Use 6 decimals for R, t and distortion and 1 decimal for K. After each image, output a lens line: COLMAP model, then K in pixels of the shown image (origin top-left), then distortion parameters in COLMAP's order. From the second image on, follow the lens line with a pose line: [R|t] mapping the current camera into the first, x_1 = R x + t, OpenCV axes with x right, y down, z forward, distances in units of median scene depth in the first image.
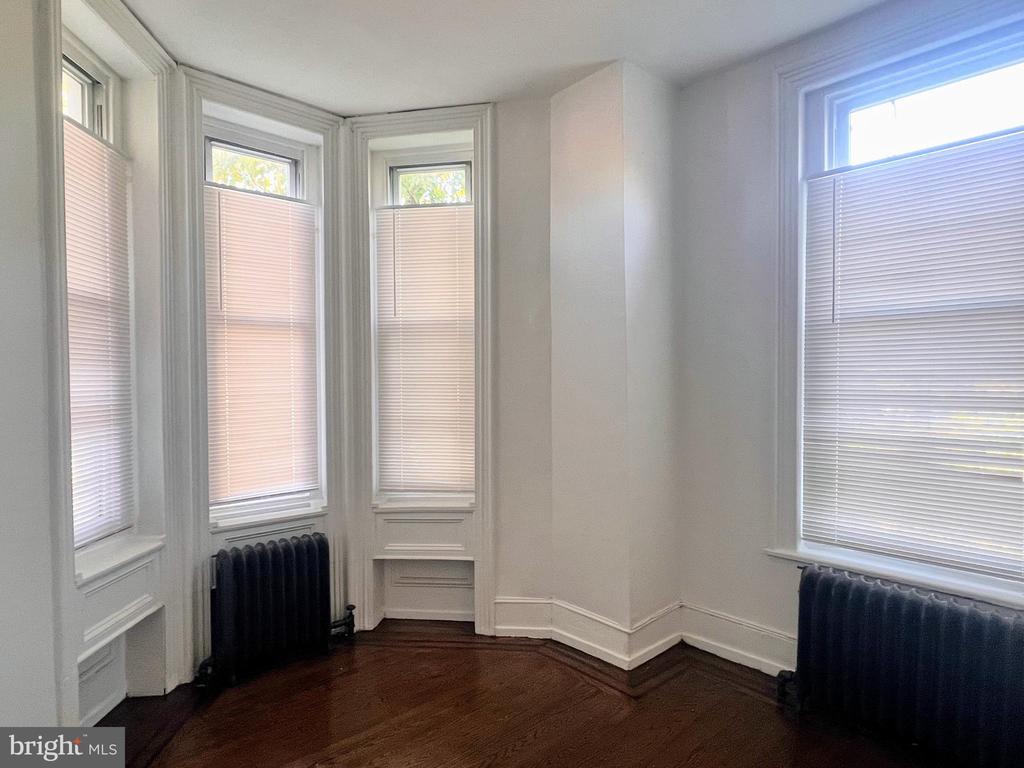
lens RADIAL K [[596.6, 0, 515.1], [0, 596.6, 385.2], [0, 0, 1]] dist [0.009498, 0.003718]
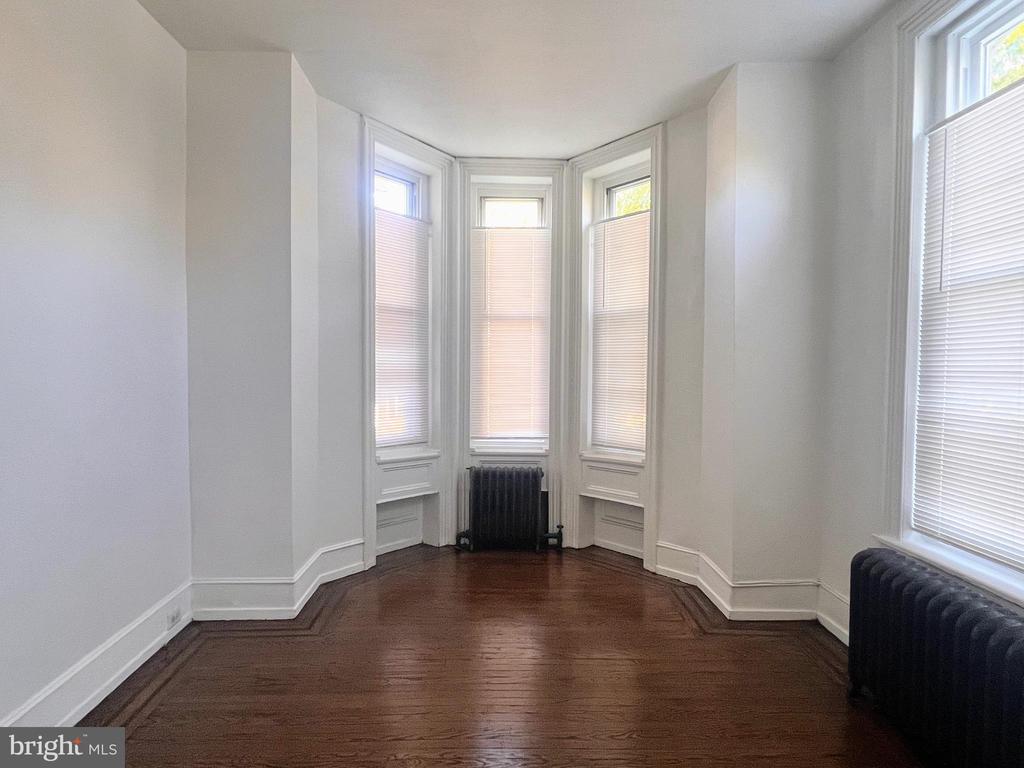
lens RADIAL K [[596.6, 0, 507.4], [0, 596.6, 380.7], [0, 0, 1]] dist [0.009498, 0.003718]
pose [[0.747717, 0.027903, -0.663431, 0.527041], [-0.021050, 0.999611, 0.018317, 0.022122], [0.663684, 0.000270, 0.748013, -0.084557]]
